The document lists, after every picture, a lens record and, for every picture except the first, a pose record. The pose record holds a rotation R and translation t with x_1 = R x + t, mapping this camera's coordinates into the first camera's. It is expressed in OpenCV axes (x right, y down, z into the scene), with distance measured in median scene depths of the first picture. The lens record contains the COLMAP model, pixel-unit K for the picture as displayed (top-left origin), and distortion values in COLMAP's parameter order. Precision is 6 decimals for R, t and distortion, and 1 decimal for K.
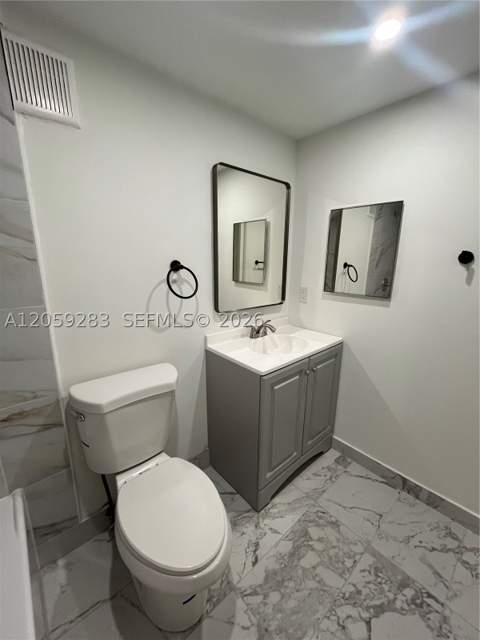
lens RADIAL K [[260.8, 0, 239.8], [0, 260.8, 319.6], [0, 0, 1]] dist [-0.001858, -0.000637]
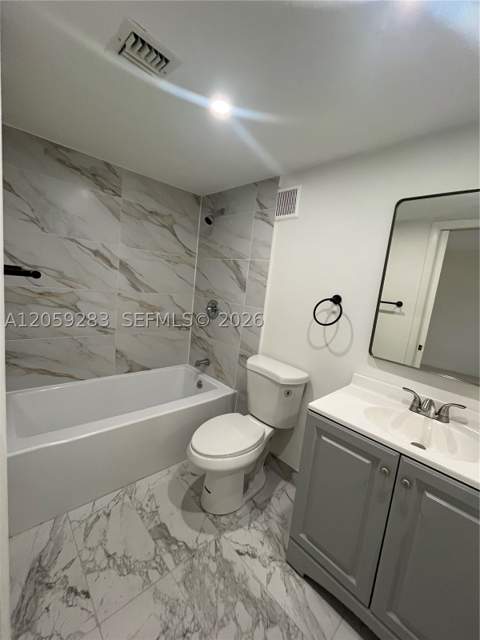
lens RADIAL K [[260.8, 0, 239.8], [0, 260.8, 319.6], [0, 0, 1]] dist [-0.001858, -0.000637]
pose [[0.024840, 0.131441, -0.991013, 1.072130], [-0.336558, 0.934550, 0.115517, -0.128076], [0.941335, 0.330664, 0.067452, 0.629295]]
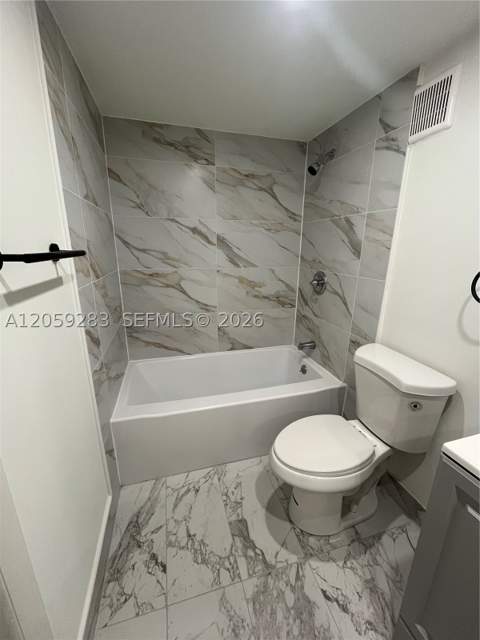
lens RADIAL K [[260.8, 0, 239.8], [0, 260.8, 319.6], [0, 0, 1]] dist [-0.001858, -0.000637]
pose [[-0.434403, 0.229606, -0.870962, 0.767541], [-0.226029, 0.908234, 0.352166, -0.159908], [0.871897, 0.349845, -0.342642, 0.758322]]
